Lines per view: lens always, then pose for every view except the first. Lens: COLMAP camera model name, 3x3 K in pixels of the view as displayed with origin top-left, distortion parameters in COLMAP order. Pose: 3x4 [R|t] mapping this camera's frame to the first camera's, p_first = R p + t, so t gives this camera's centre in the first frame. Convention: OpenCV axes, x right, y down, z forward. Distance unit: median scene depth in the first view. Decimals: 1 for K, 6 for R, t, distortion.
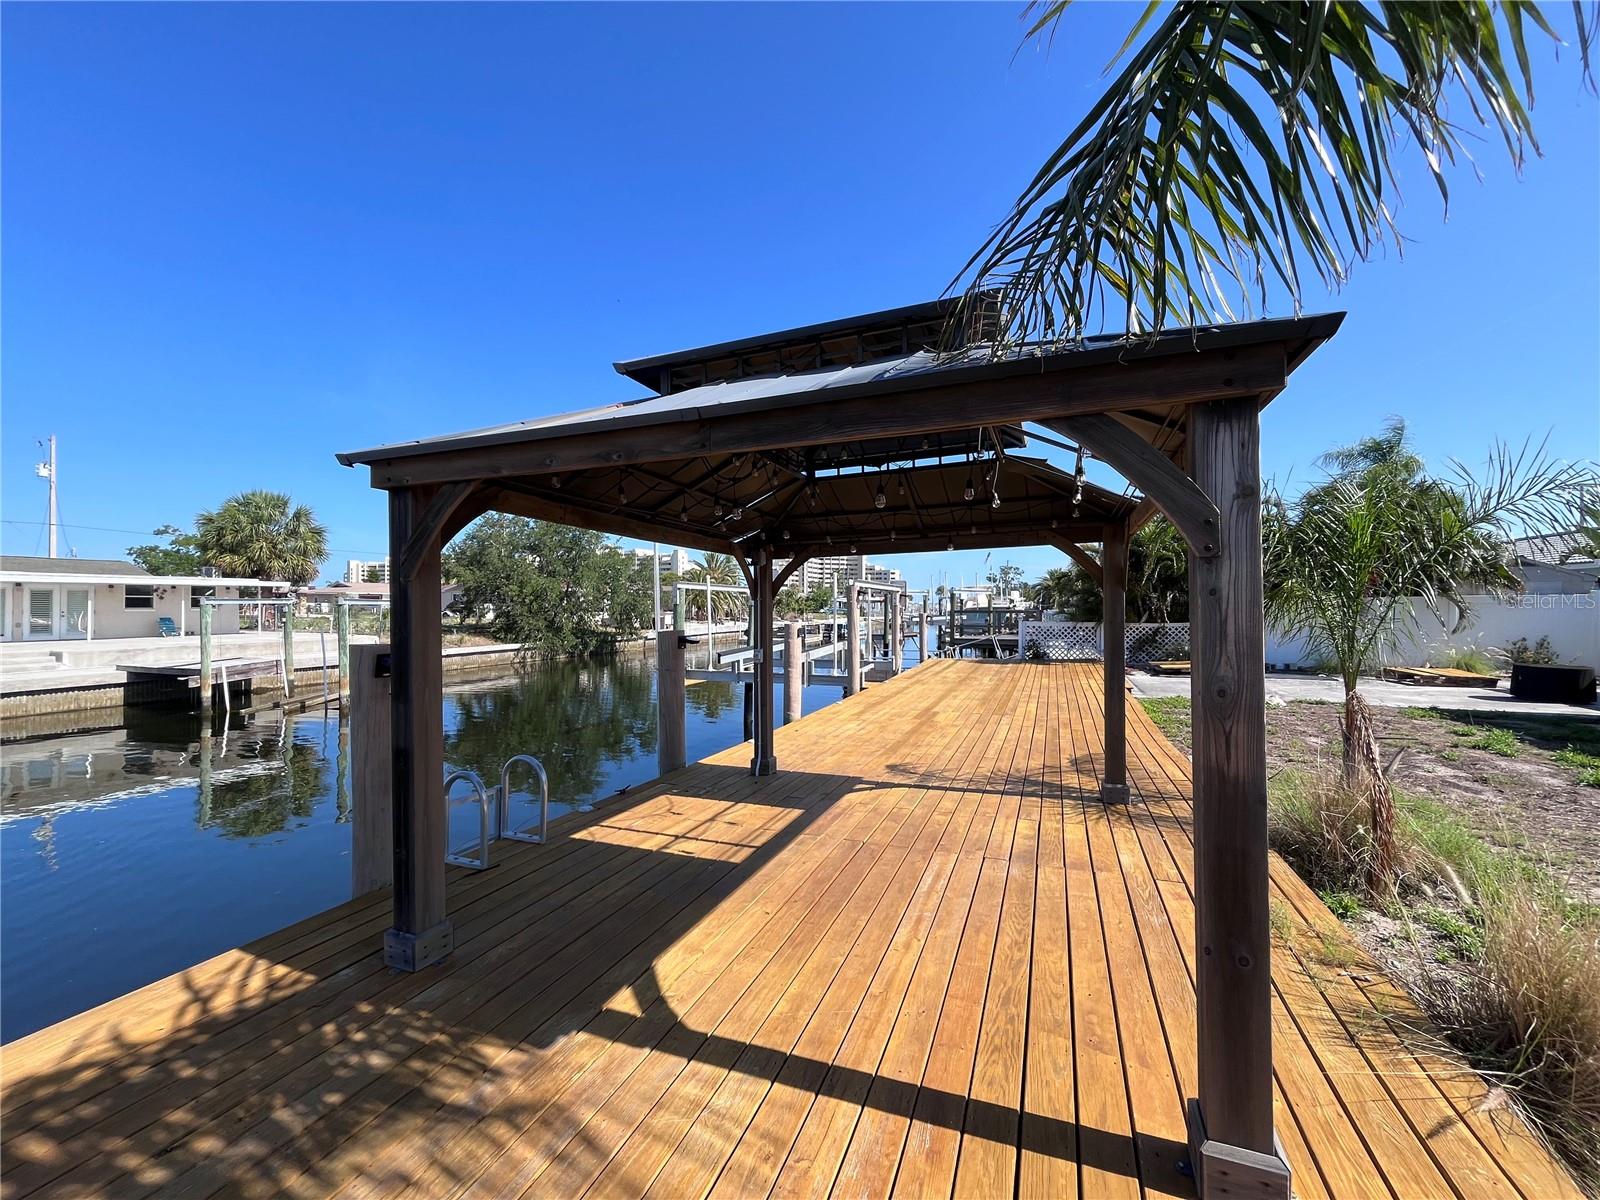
lens RADIAL K [[646.6, 0, 800.0], [0, 646.6, 600.8], [0, 0, 1]] dist [-0.003648, 0.000005]
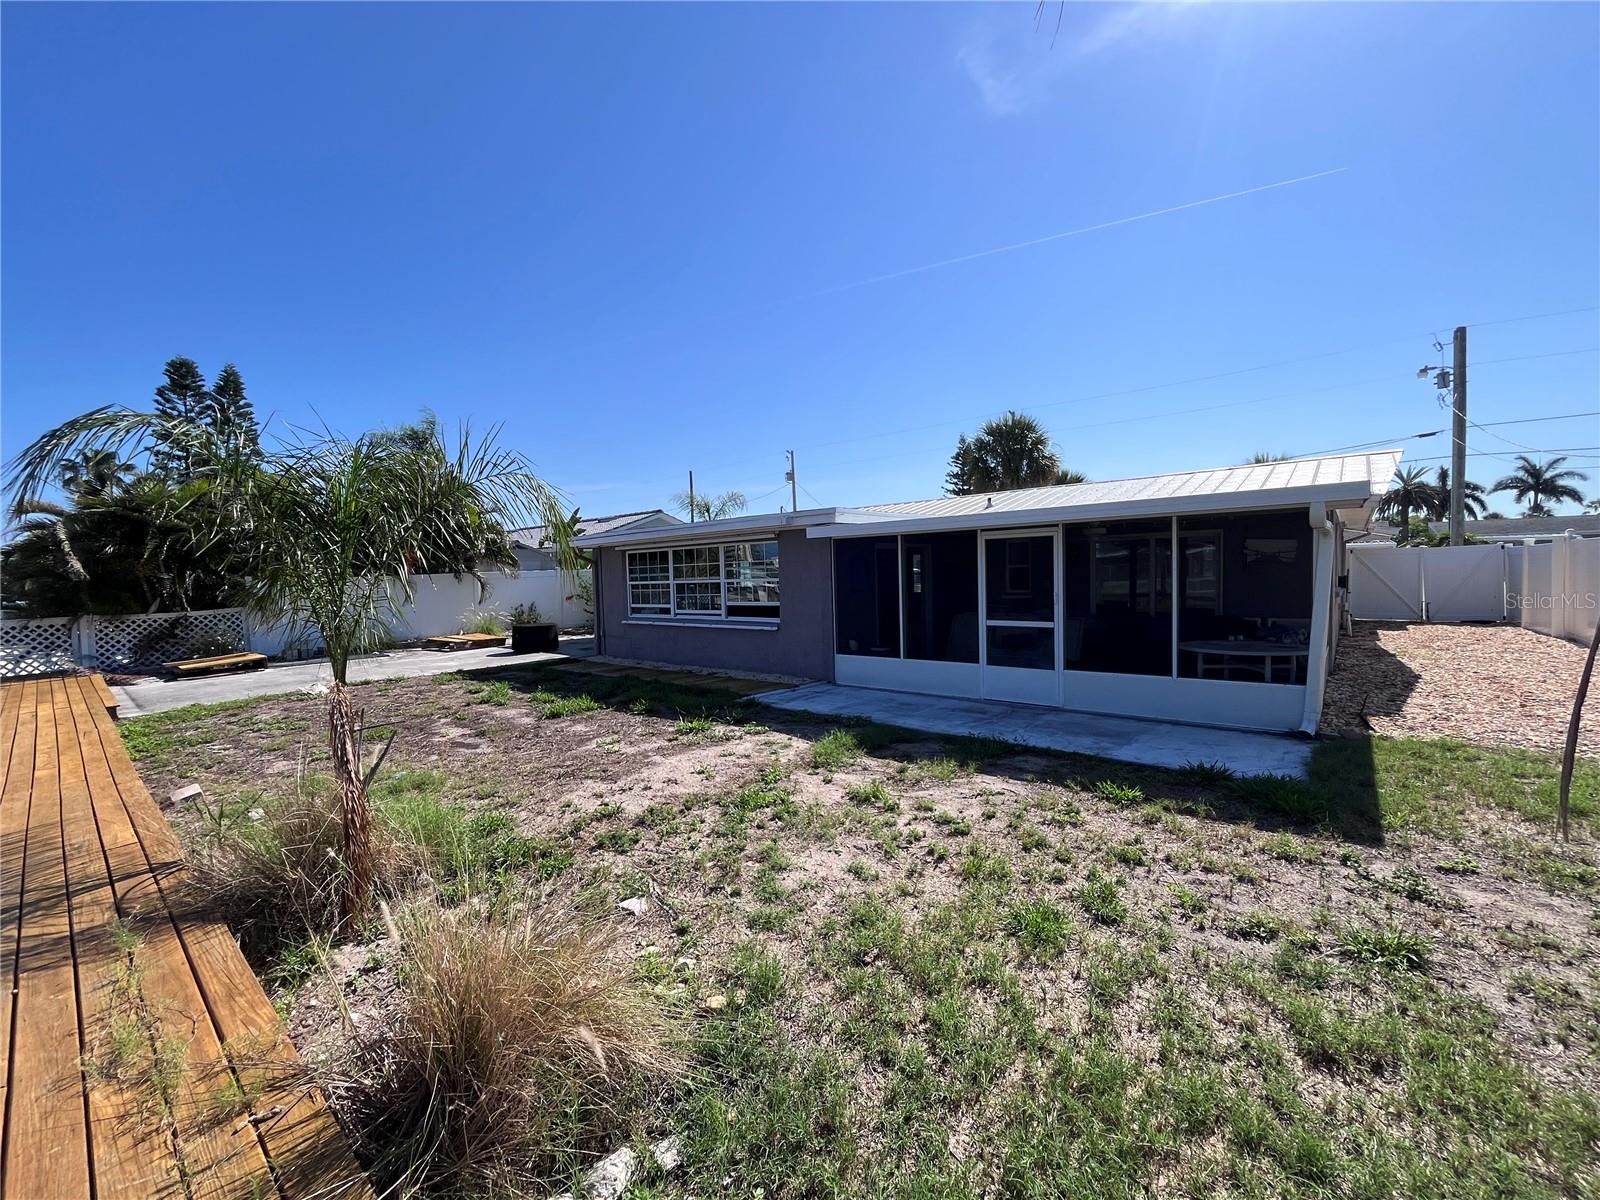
lens RADIAL K [[646.6, 0, 803.5], [0, 646.6, 611.8], [0, 0, 1]] dist [-0.003648, 0.000005]
pose [[0.322897, -0.069278, 0.943895, 0.113324], [0.023535, 0.997597, 0.065168, 0.002439], [-0.946141, 0.001172, 0.323752, 0.057941]]
